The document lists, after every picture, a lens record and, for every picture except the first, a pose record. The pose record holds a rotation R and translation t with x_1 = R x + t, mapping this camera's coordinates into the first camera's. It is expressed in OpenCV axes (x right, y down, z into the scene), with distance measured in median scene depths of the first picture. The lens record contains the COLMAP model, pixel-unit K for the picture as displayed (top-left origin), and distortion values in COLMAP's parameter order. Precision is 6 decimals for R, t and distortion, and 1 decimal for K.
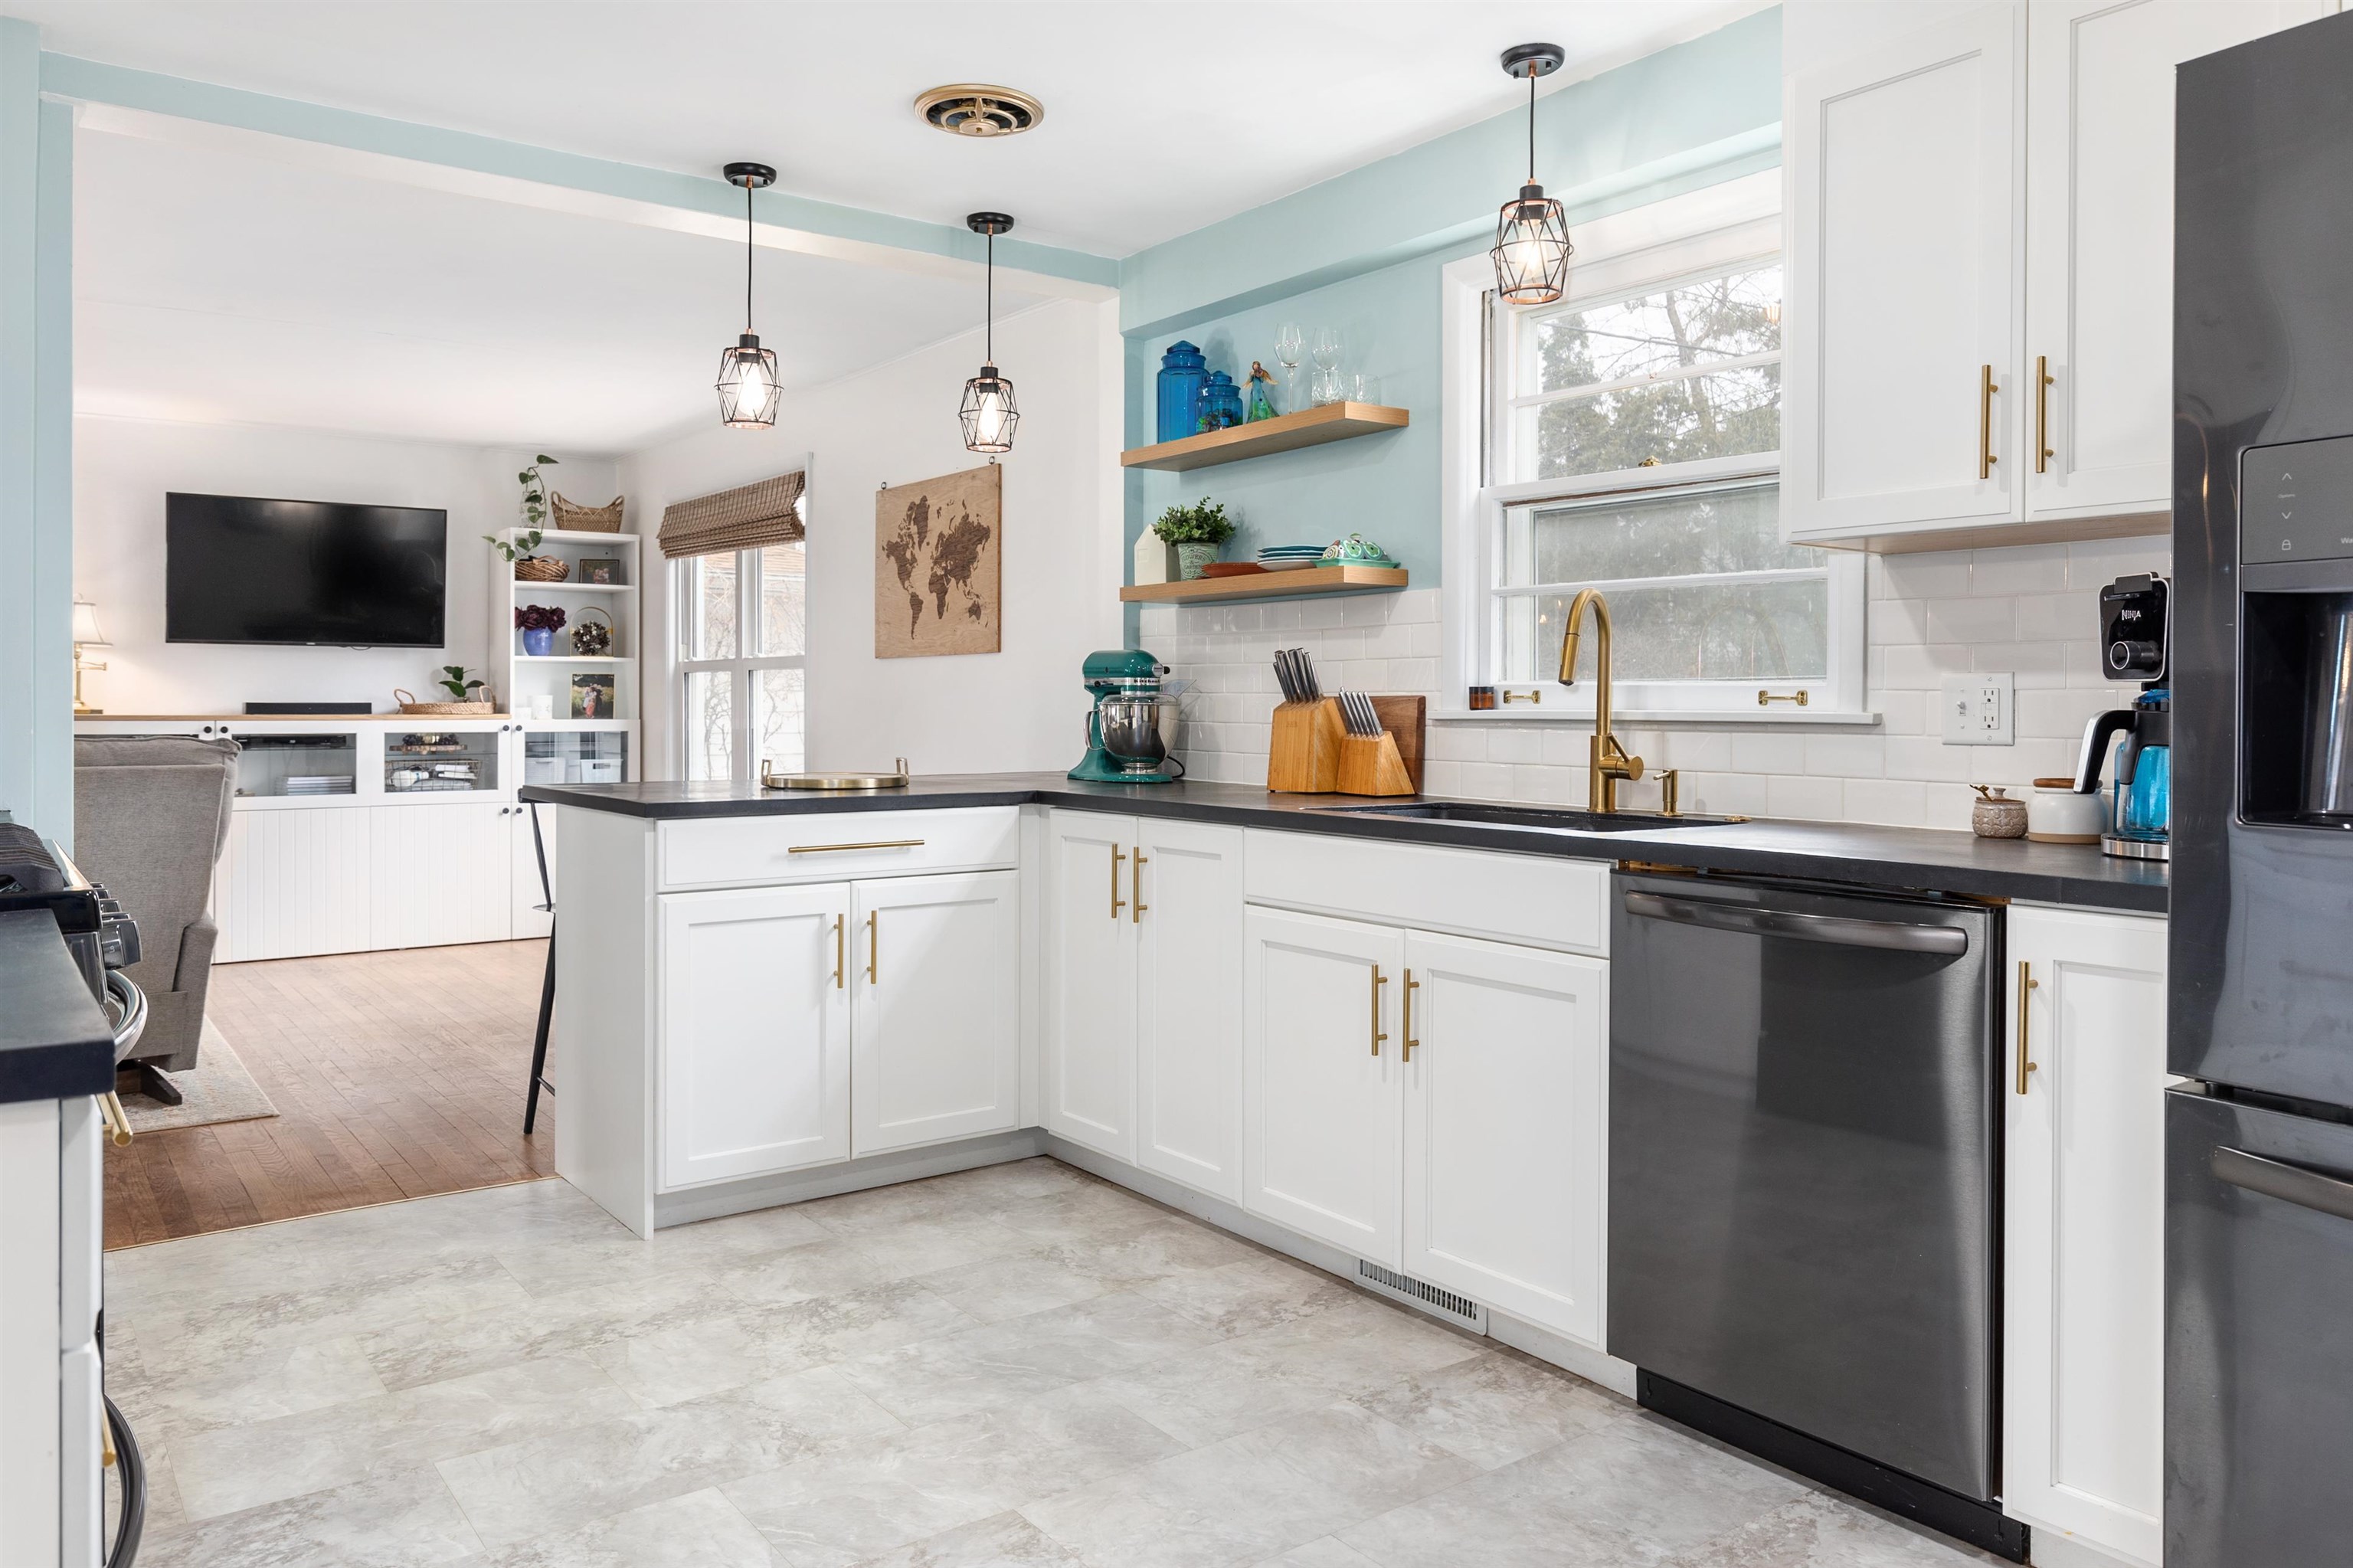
lens RADIAL K [[1657.8, 0, 1178.7], [0, 1657.8, 711.8], [0, 0, 1]] dist [0.003232, -0.003555]
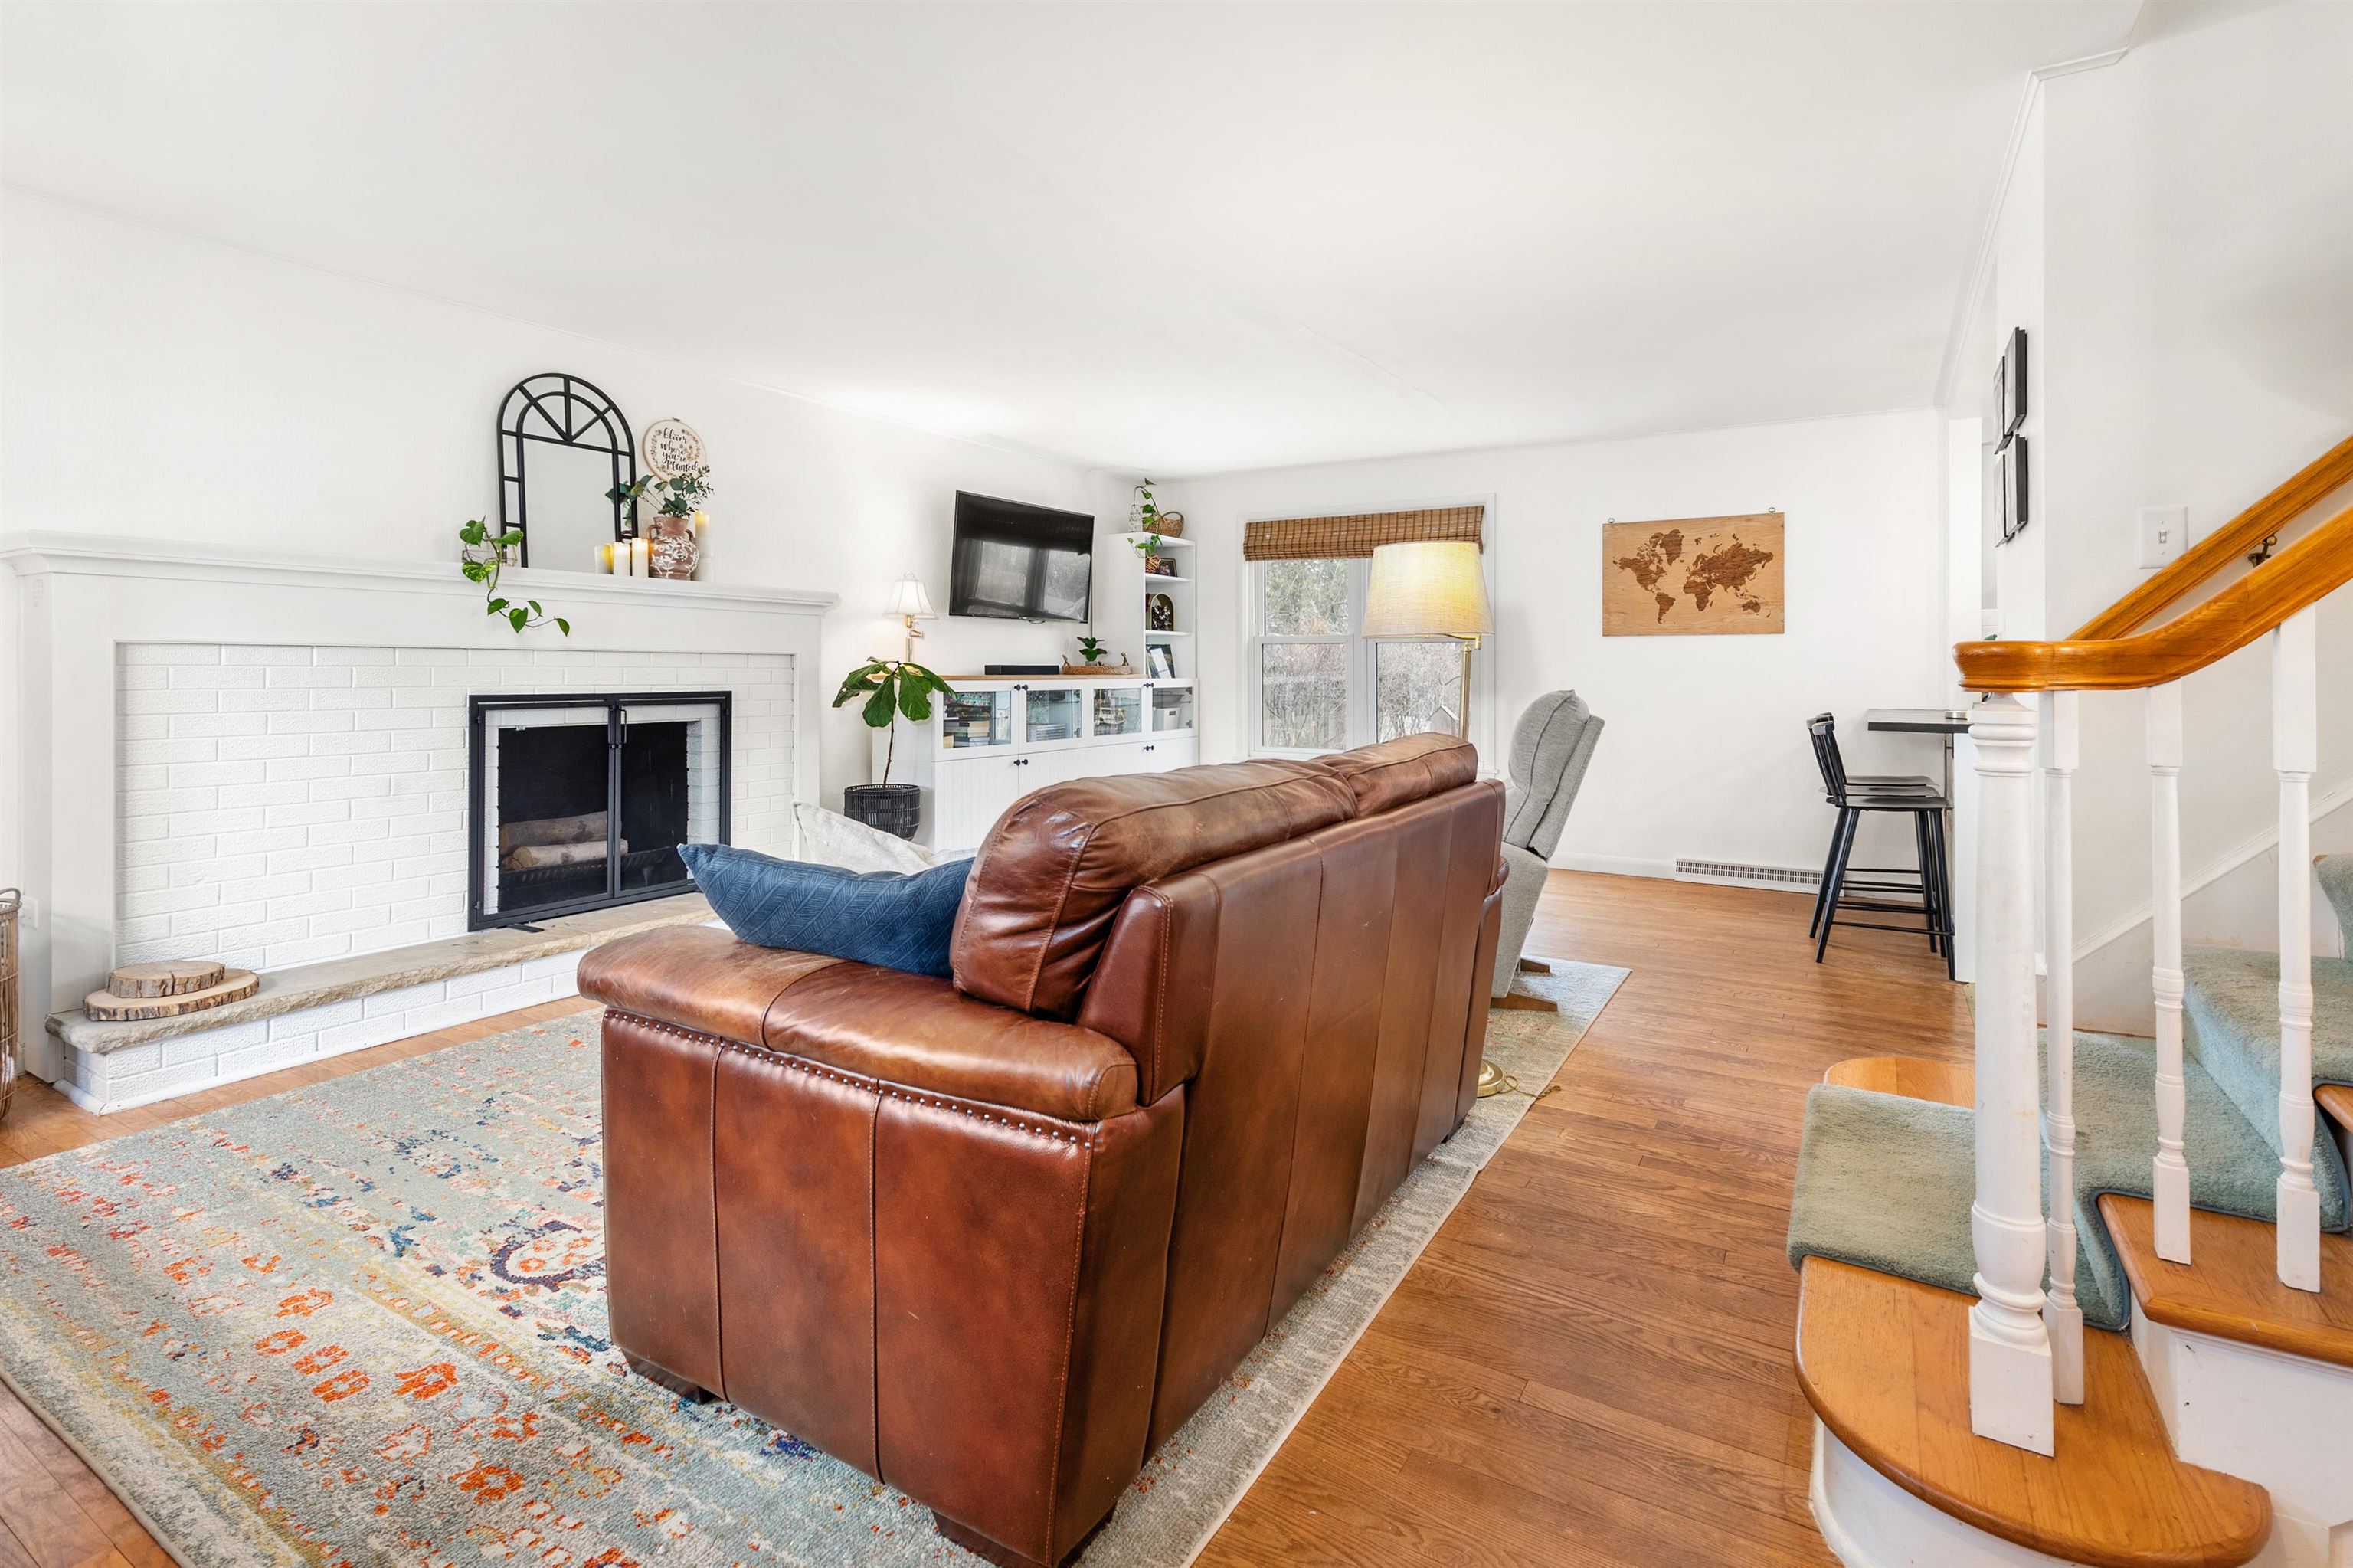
lens RADIAL K [[1110.0, 0, 1214.9], [0, 1110.0, 677.5], [0, 0, 1]] dist [0.001117, -0.000699]
pose [[0.919677, -0.003023, 0.392665, -1.445942], [0.001269, 0.999988, 0.004725, -0.000433], [-0.392675, -0.003847, 0.919669, 0.356602]]
